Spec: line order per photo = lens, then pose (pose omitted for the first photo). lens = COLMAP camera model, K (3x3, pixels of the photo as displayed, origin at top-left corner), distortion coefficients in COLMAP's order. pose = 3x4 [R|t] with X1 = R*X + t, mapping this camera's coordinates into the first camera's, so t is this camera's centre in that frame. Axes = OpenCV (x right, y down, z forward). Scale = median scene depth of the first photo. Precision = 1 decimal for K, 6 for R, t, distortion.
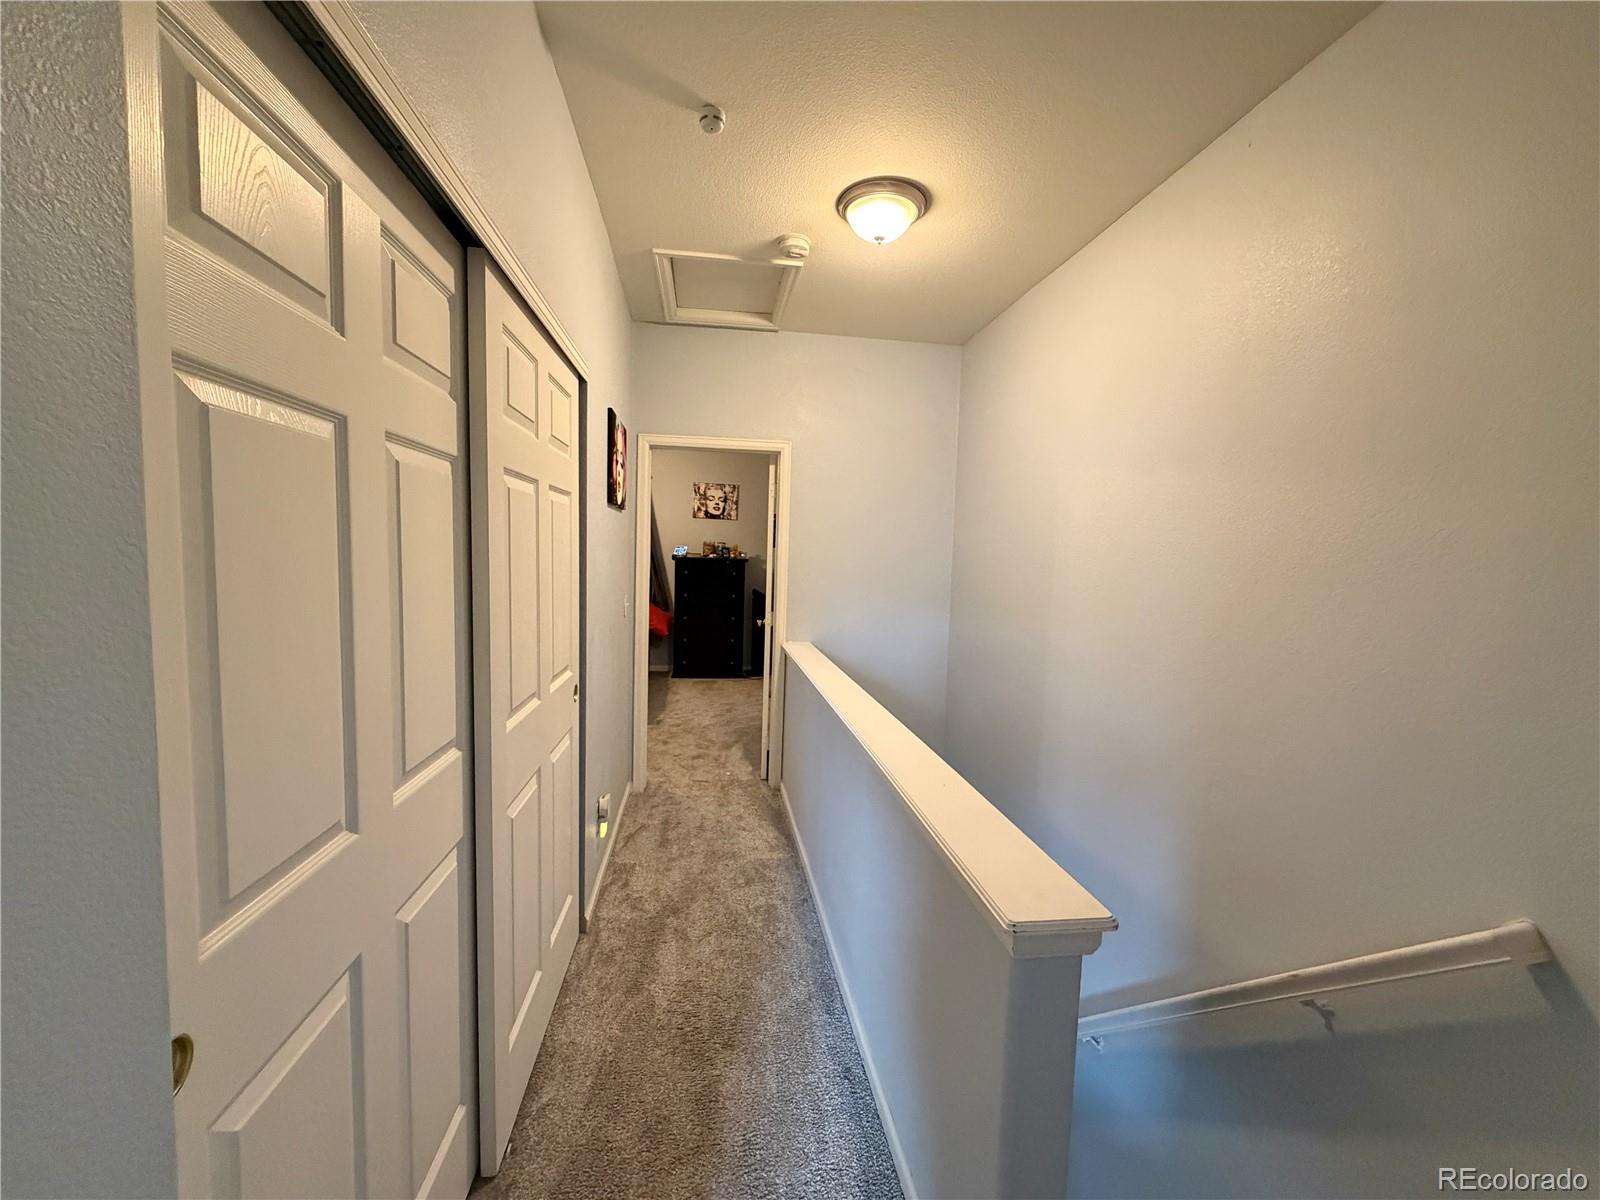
lens RADIAL K [[639.9, 0, 799.1], [0, 639.9, 602.4], [0, 0, 1]] dist [0.005810, -0.000509]
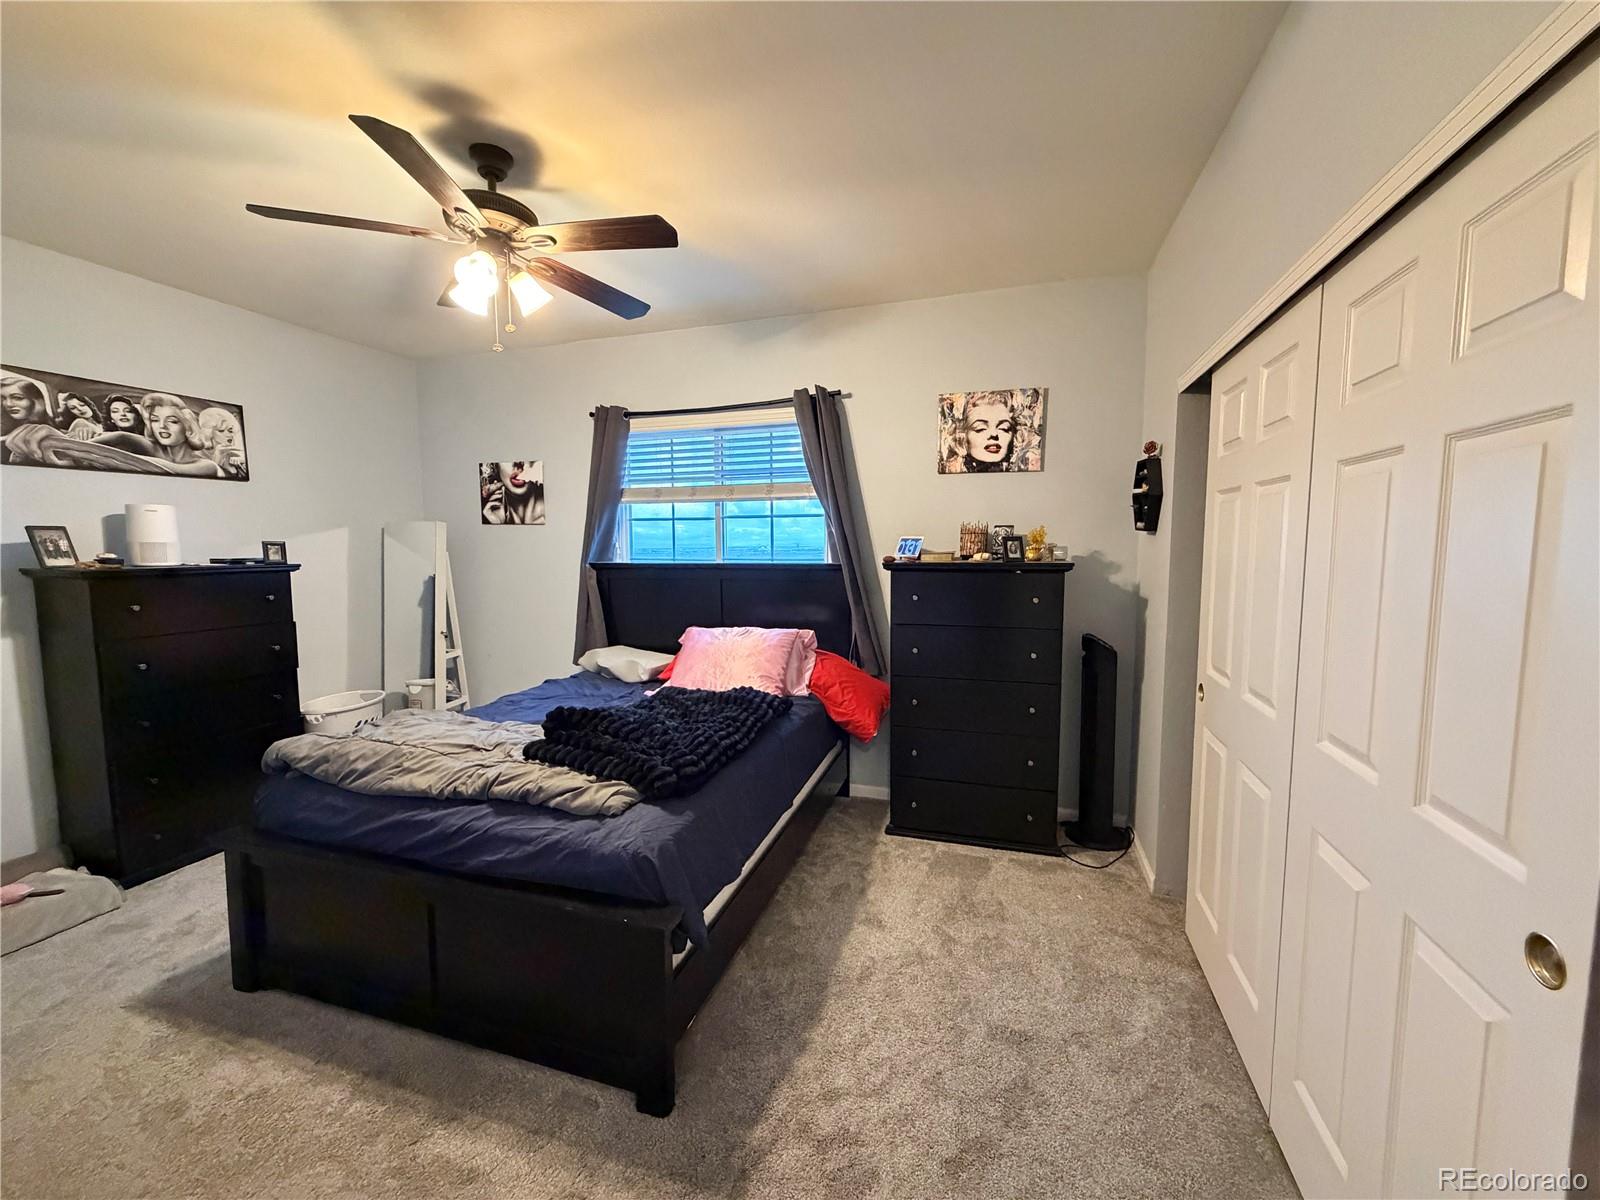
lens RADIAL K [[639.9, 0, 798.3], [0, 639.9, 601.8], [0, 0, 1]] dist [0.005810, -0.000509]
pose [[0.900462, 0.001826, -0.434930, -0.058048], [-0.000885, 0.999997, 0.002366, -0.042629], [0.434933, -0.001745, 0.900461, 0.549125]]
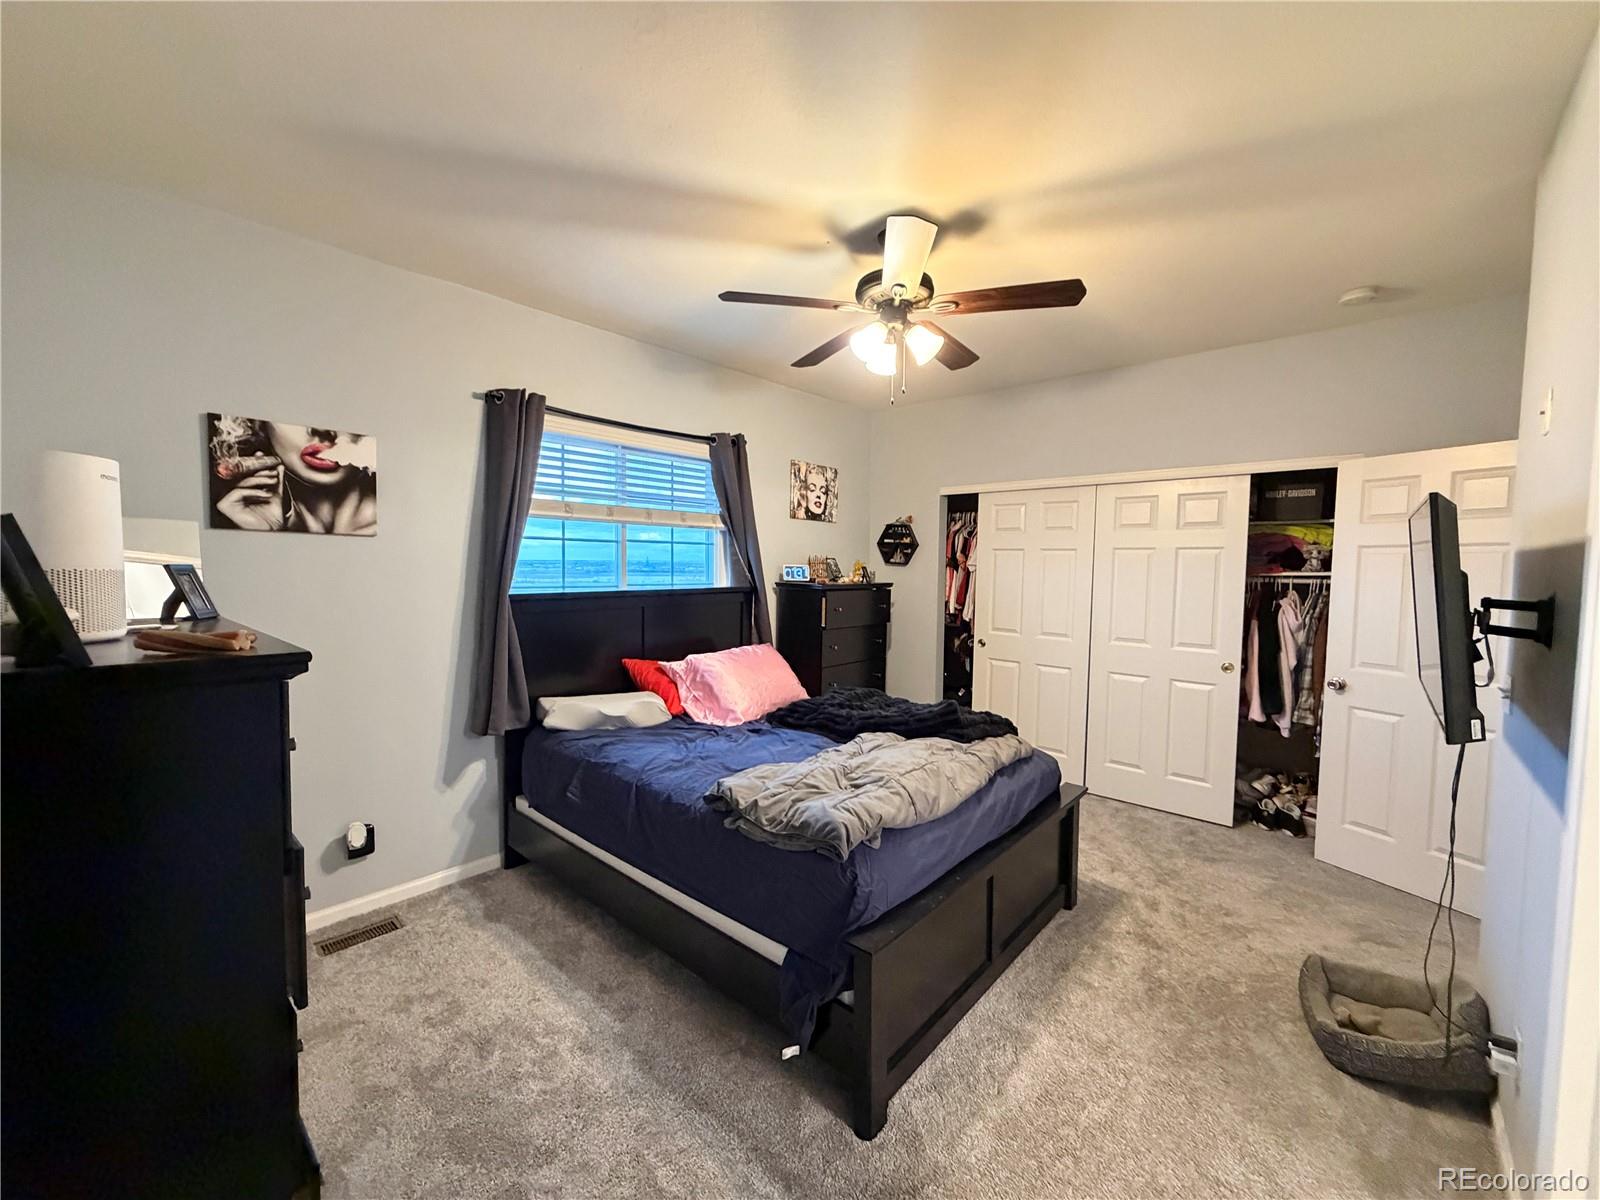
lens RADIAL K [[639.9, 0, 801.7], [0, 639.9, 596.3], [0, 0, 1]] dist [0.005810, -0.000509]
pose [[0.759301, -0.056983, 0.648240, -0.555949], [0.066659, 0.997729, 0.009625, -0.063602], [-0.647317, 0.035903, 0.761375, 0.535358]]
